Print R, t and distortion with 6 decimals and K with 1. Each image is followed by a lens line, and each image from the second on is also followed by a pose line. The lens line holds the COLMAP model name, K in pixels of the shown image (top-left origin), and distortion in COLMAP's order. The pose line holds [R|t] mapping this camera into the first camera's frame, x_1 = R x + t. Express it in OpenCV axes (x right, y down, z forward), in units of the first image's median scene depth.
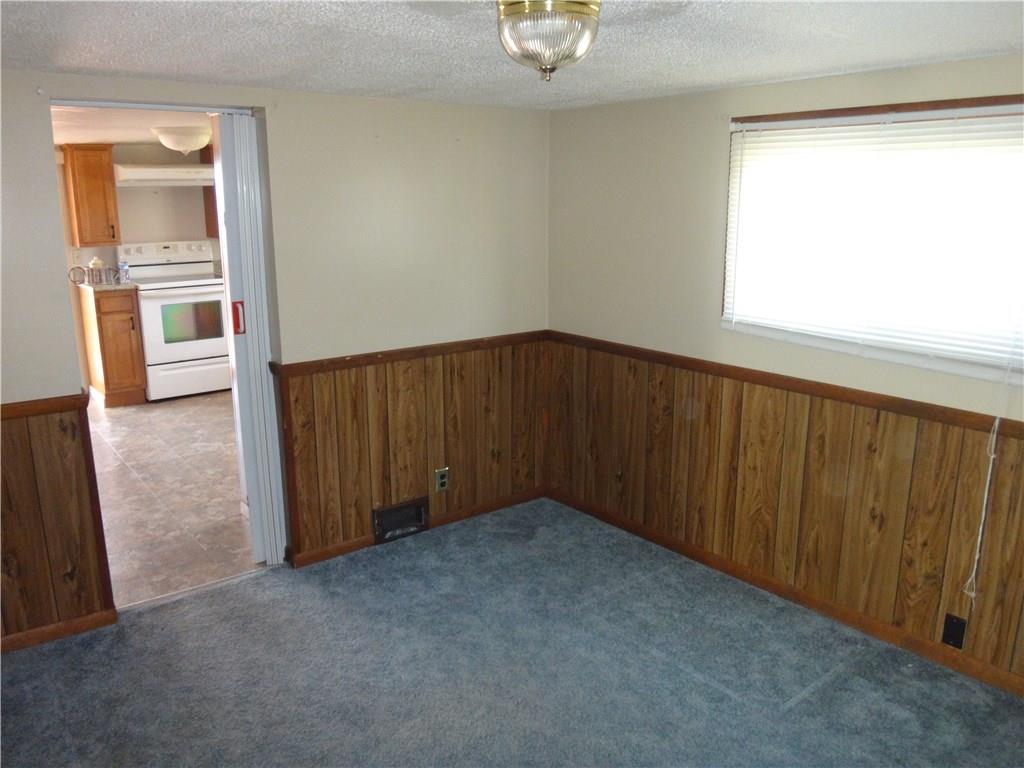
lens RADIAL K [[798.2, 0, 512.0], [0, 798.2, 384.0], [0, 0, 1]] dist [-0.015950, -0.005142]
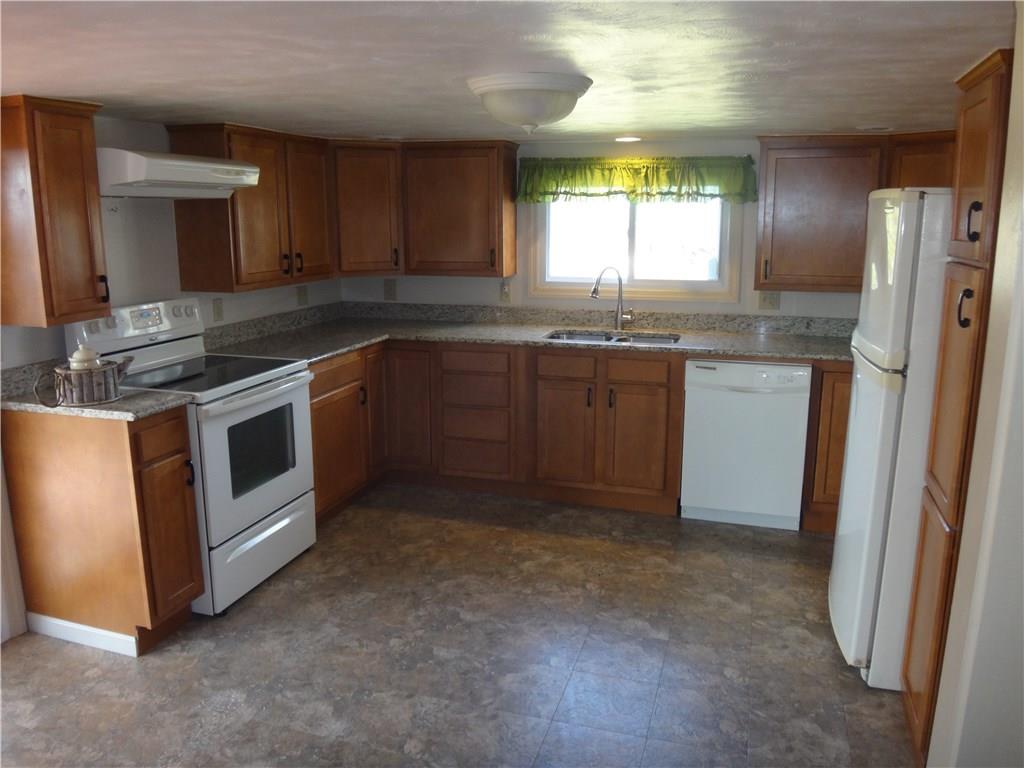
lens RADIAL K [[798.2, 0, 512.0], [0, 798.2, 384.0], [0, 0, 1]] dist [-0.015950, -0.005142]
pose [[0.821664, -0.119289, 0.557350, -0.581747], [0.136449, 0.990588, 0.010856, -0.108933], [-0.553399, 0.067130, 0.830207, 0.482005]]
